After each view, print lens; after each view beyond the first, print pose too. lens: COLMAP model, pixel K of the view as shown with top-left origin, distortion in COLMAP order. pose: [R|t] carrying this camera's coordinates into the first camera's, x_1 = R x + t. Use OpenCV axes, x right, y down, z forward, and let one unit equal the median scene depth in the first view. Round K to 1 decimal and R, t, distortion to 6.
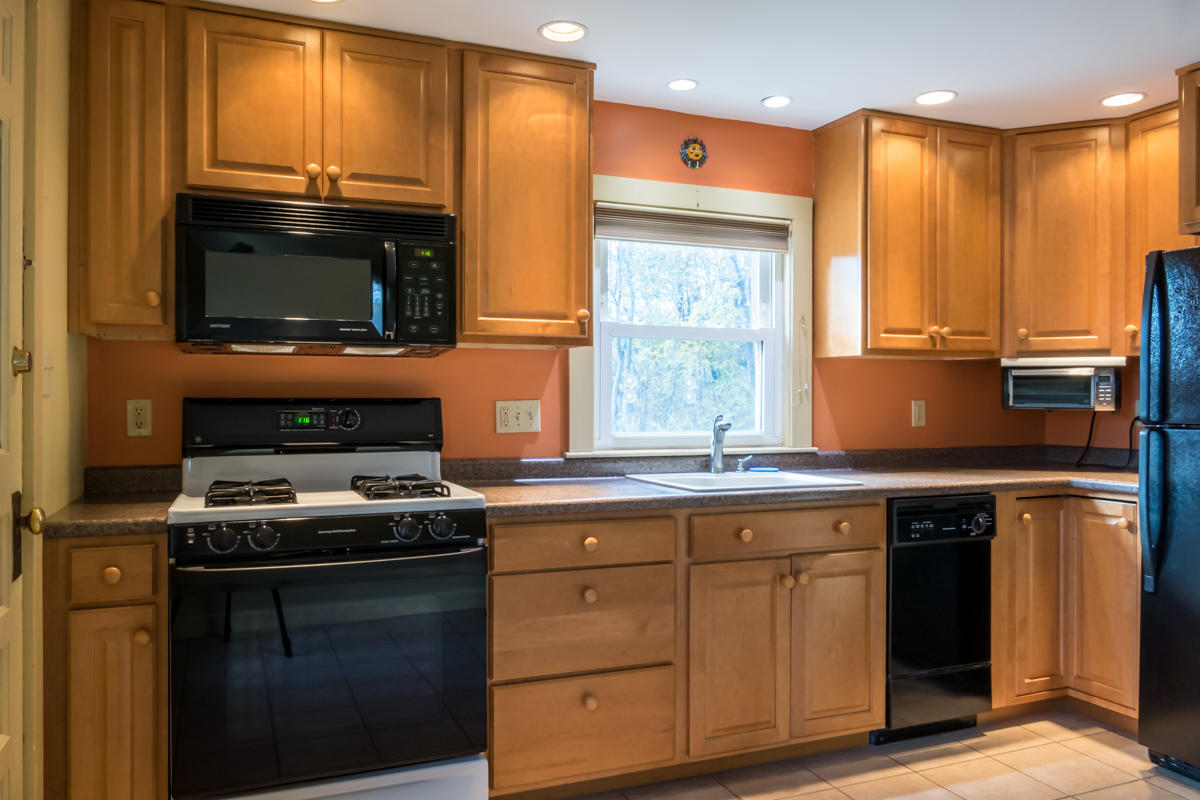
lens RADIAL K [[880.5, 0, 600.0], [0, 880.5, 400.0], [0, 0, 1]] dist [-0.010063, -0.000761]
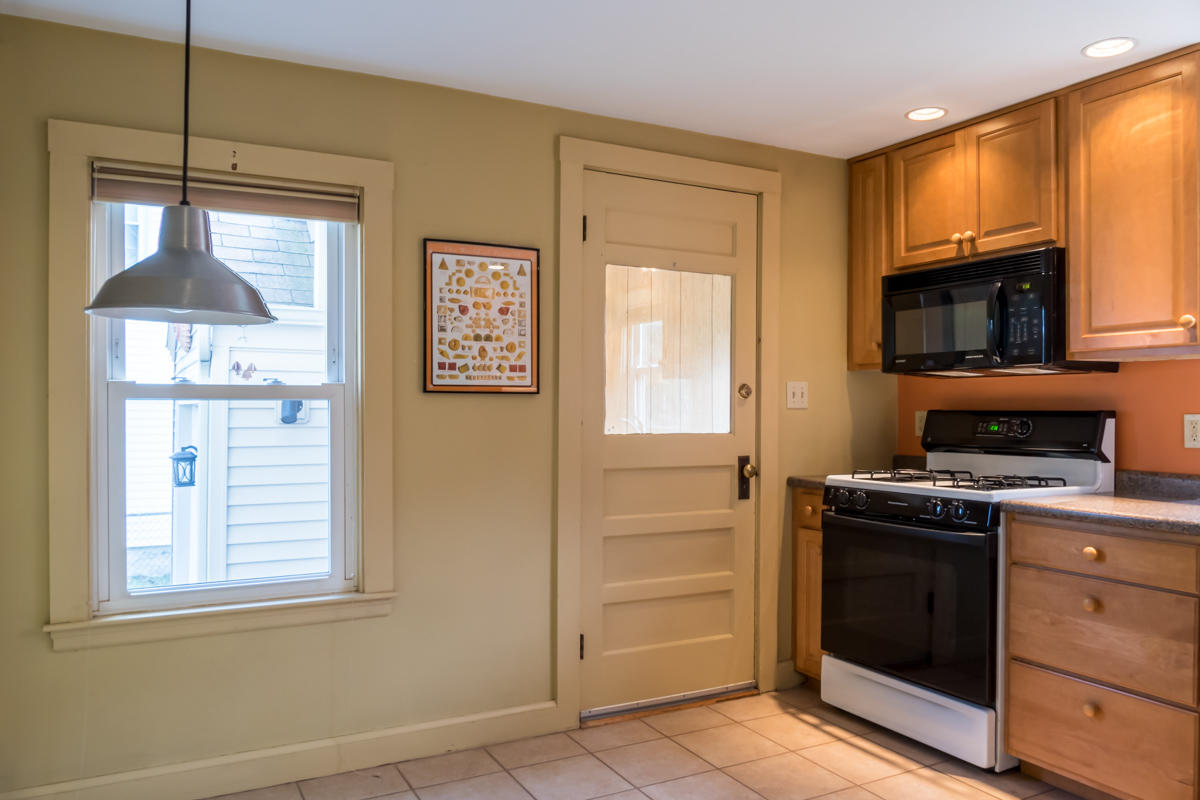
lens RADIAL K [[882.5, 0, 599.8], [0, 882.5, 419.5], [0, 0, 1]] dist [-0.003238, -0.000945]
pose [[0.096508, 0.011022, -0.995271, 0.711774], [-0.006626, 0.999924, 0.010431, 0.001102], [0.995310, 0.005588, 0.096574, 0.252833]]
